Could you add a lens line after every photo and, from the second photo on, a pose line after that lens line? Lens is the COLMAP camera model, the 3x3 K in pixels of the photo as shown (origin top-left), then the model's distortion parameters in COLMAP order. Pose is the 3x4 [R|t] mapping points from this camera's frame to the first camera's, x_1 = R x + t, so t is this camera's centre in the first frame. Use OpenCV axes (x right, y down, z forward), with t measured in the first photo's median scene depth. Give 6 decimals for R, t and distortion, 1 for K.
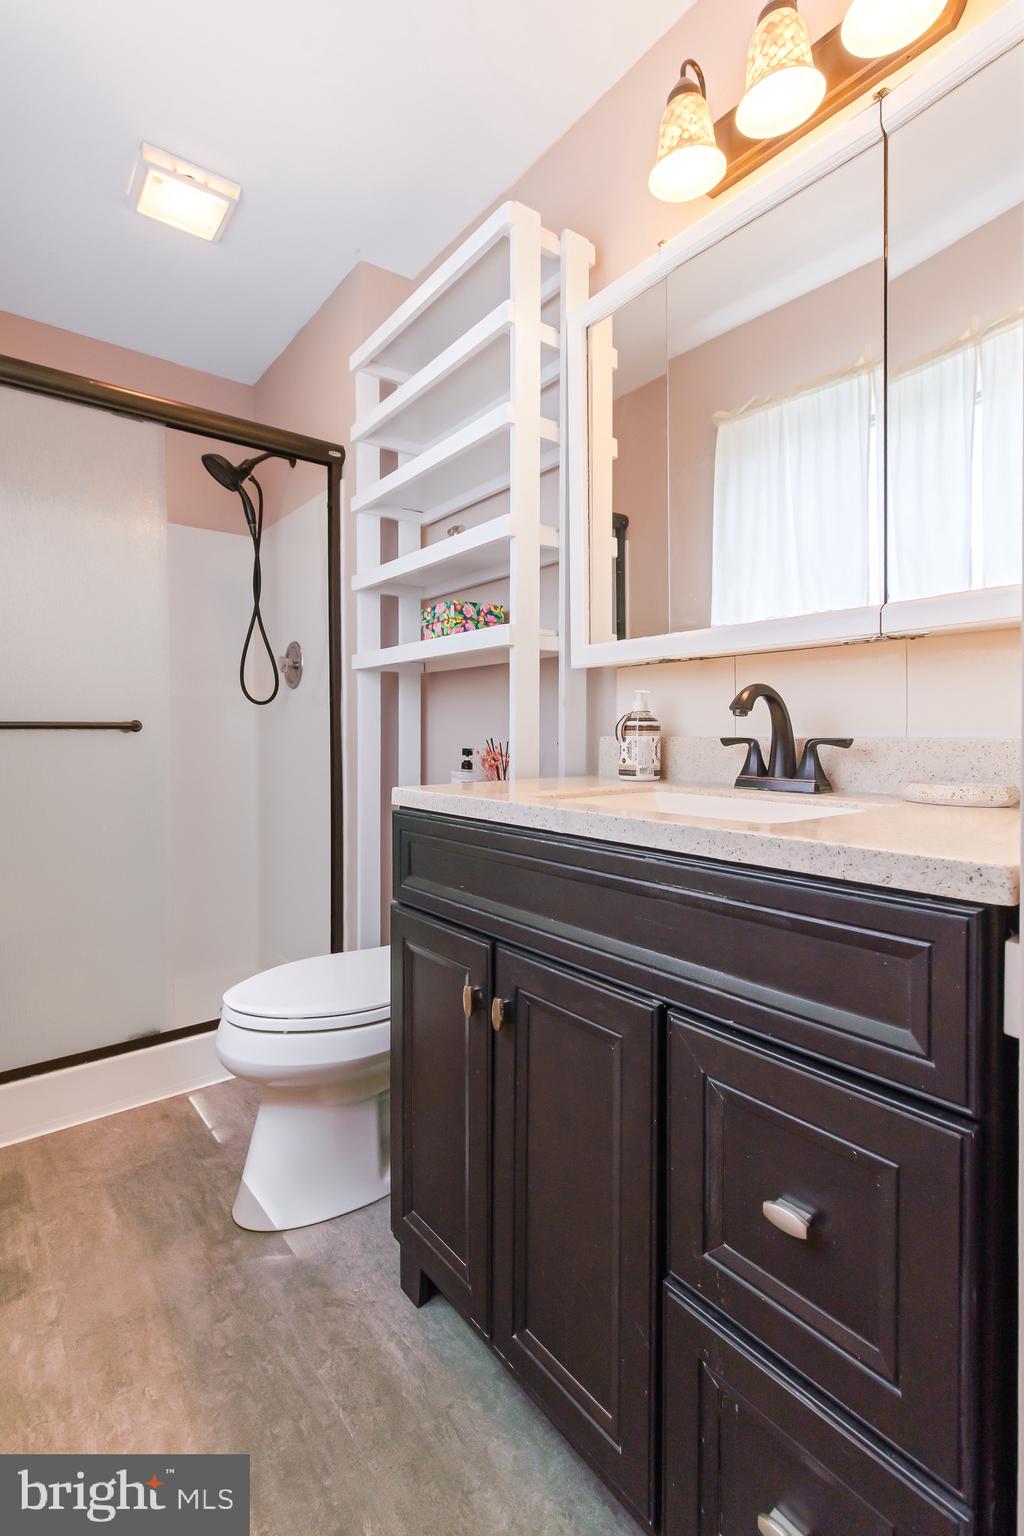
lens RADIAL K [[719.2, 0, 497.4], [0, 719.2, 754.2], [0, 0, 1]] dist [0.016384, -0.004171]
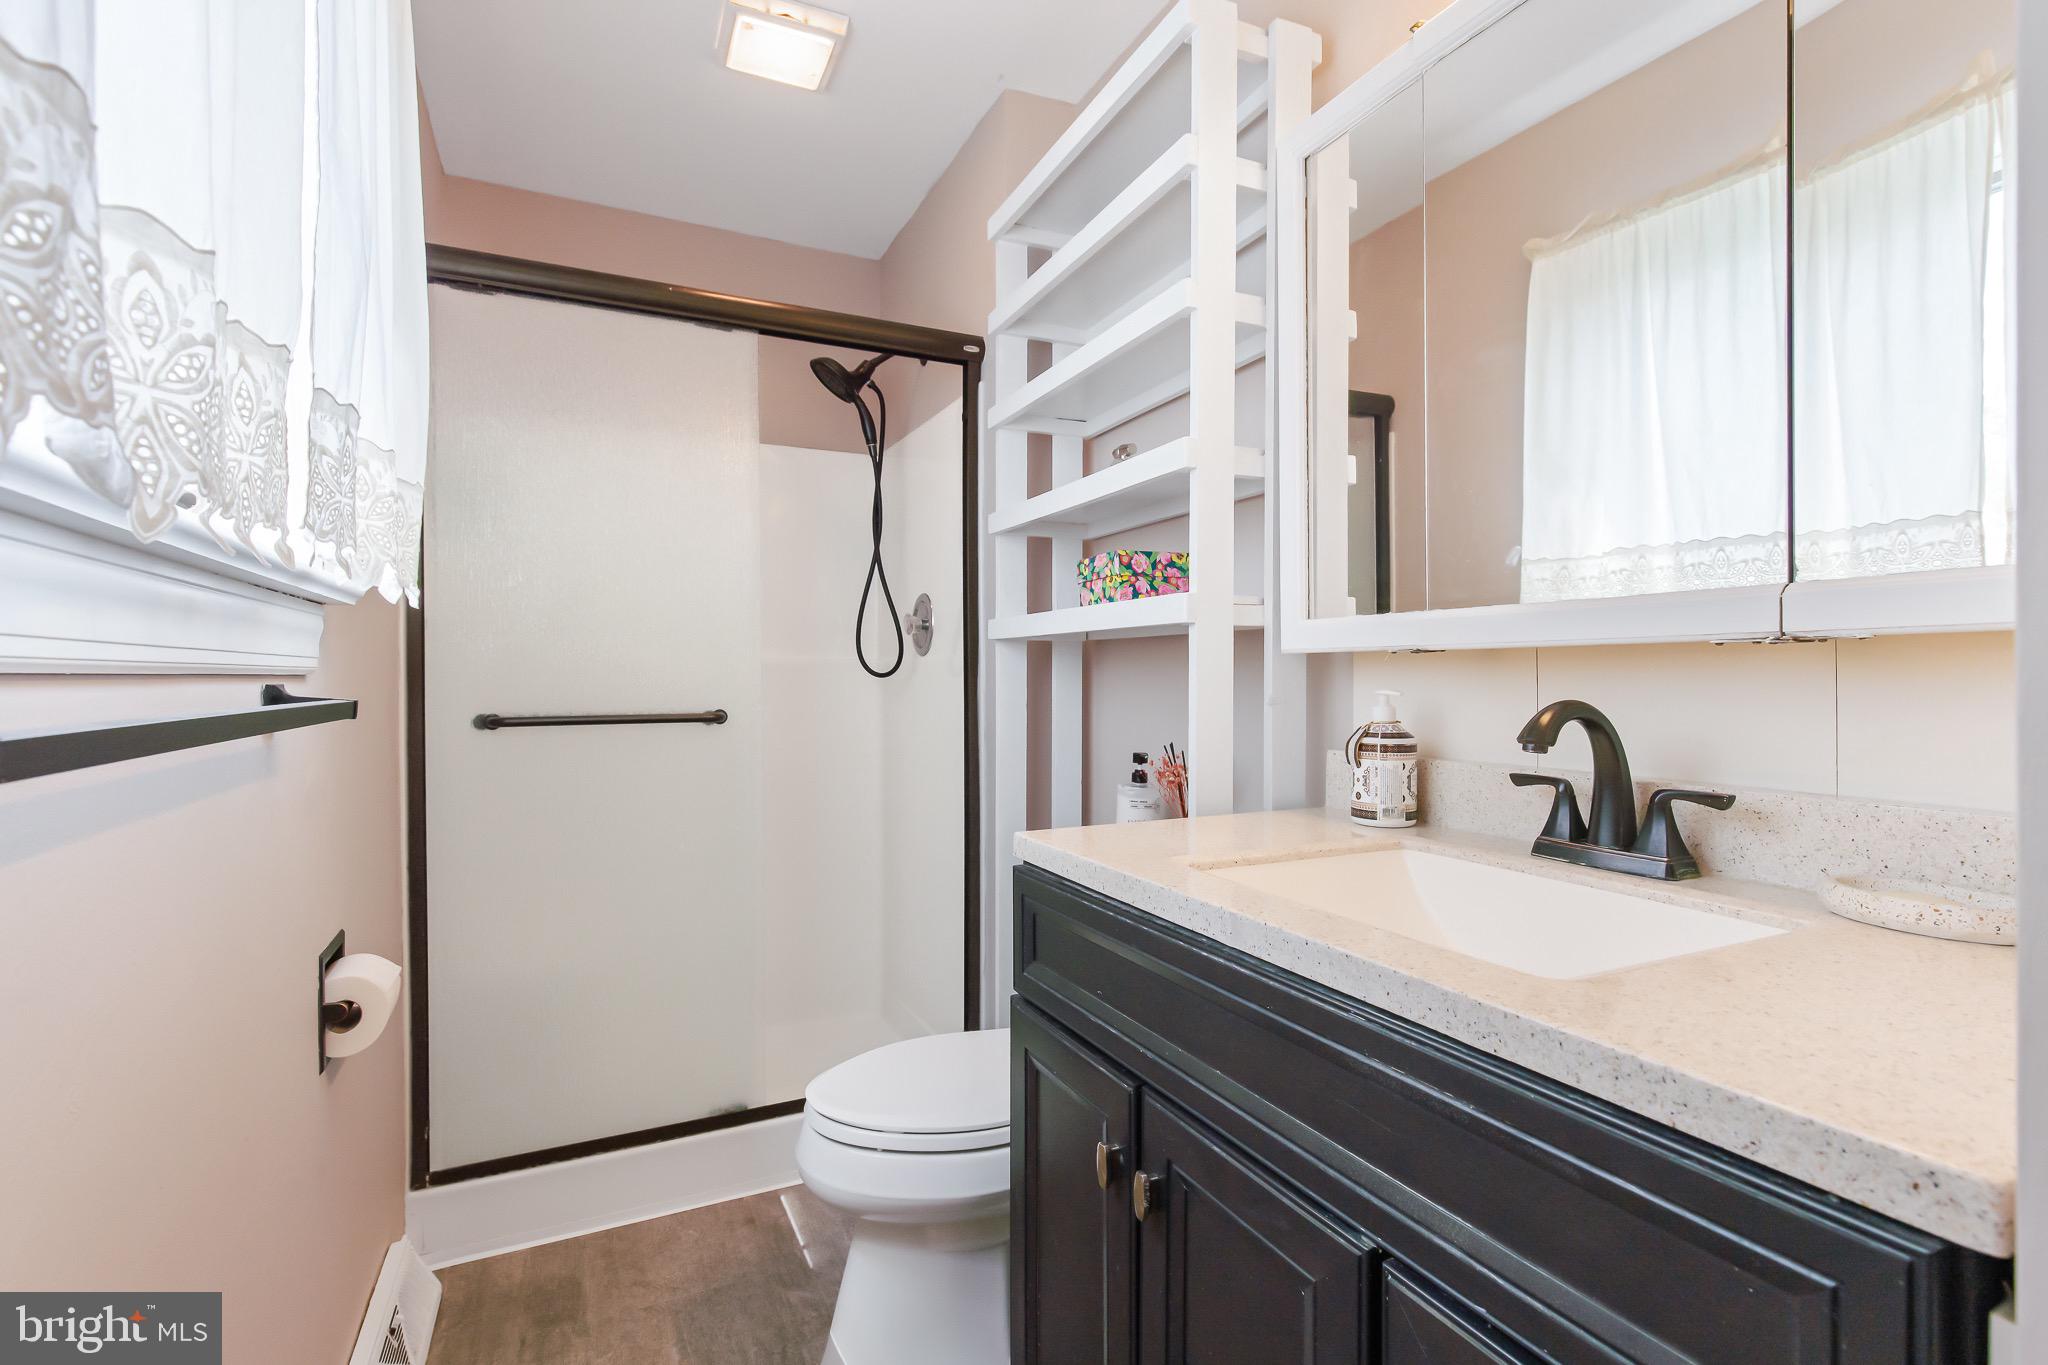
lens RADIAL K [[958.9, 0, 1032.6], [0, 958.9, 682.1], [0, 0, 1]] dist [0.016384, -0.004171]
pose [[0.977643, 0.002431, -0.210255, 0.062215], [-0.004212, 0.999959, -0.008026, -0.082210], [0.210227, 0.008732, 0.977614, 0.054919]]
